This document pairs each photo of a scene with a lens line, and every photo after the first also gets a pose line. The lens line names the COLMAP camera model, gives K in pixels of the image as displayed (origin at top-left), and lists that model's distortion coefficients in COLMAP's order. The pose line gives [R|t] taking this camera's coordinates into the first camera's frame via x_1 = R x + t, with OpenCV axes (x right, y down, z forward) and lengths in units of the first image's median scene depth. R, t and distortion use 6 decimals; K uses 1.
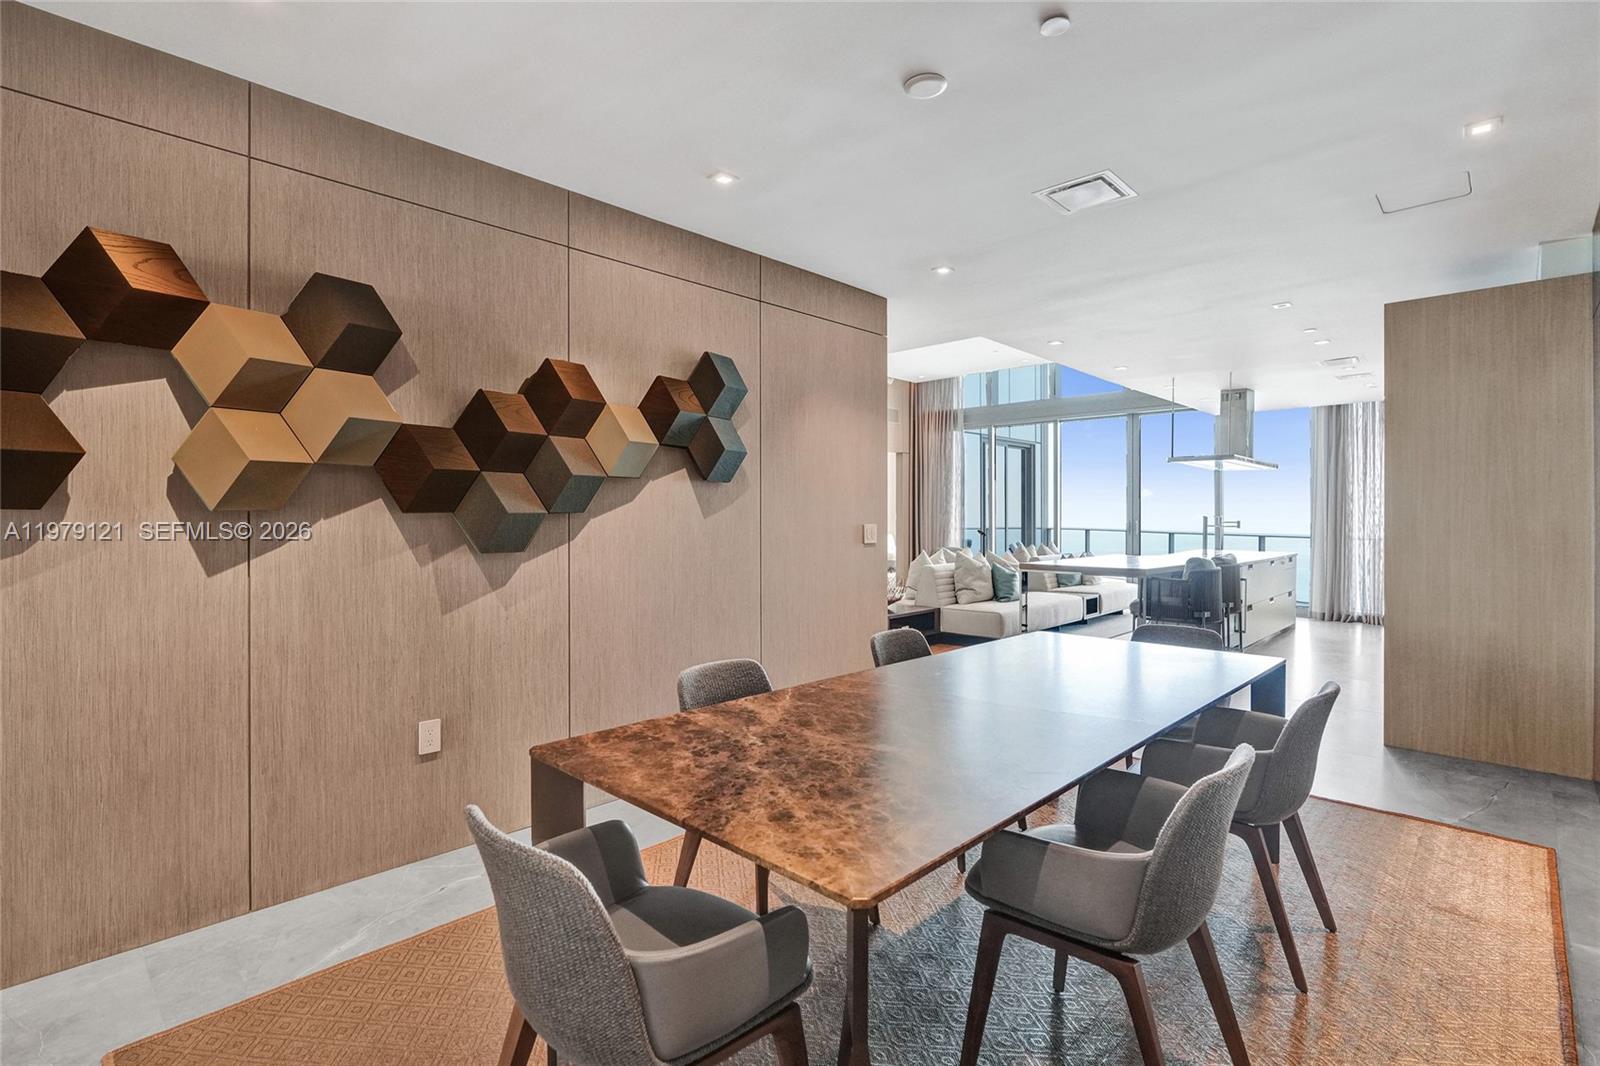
lens RADIAL K [[745.0, 0, 802.1], [0, 745.0, 519.7], [0, 0, 1]] dist [-0.001693, -0.000086]
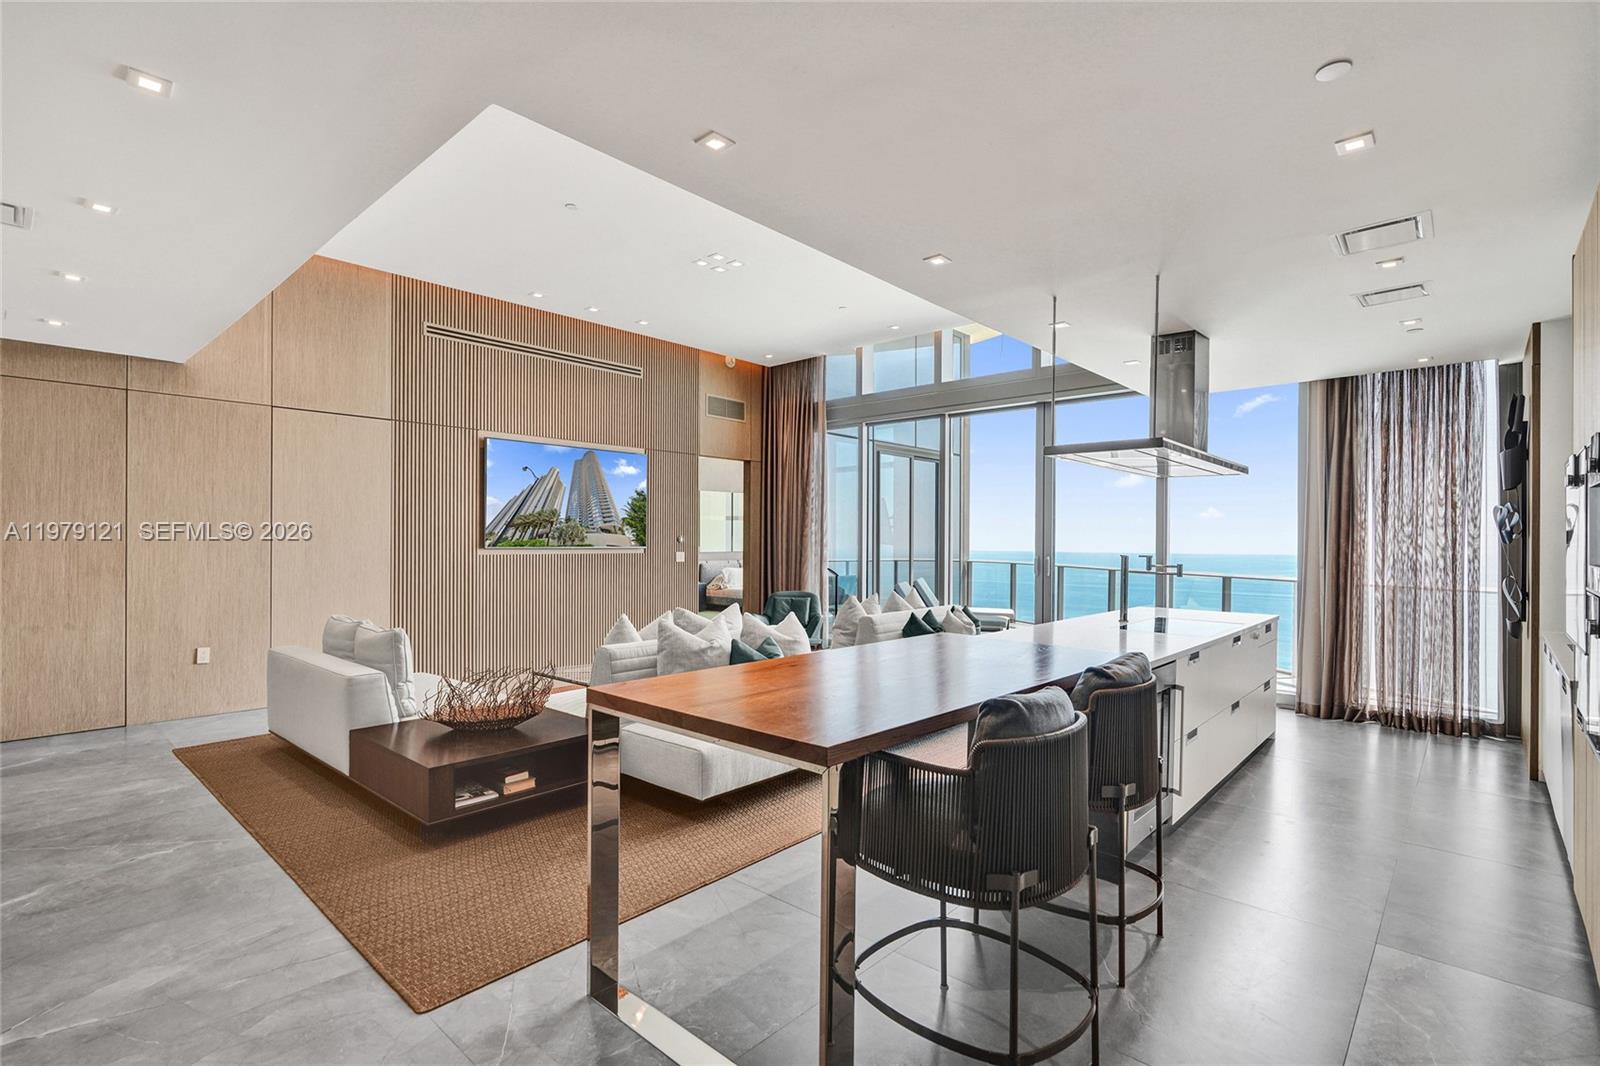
lens RADIAL K [[745.0, 0, 798.7], [0, 745.0, 544.8], [0, 0, 1]] dist [-0.001693, -0.000086]
pose [[0.999690, 0.005971, 0.024181, 0.242095], [-0.005972, 0.999982, -0.000017, -0.009712], [-0.024180, -0.000127, 0.999708, 0.377157]]
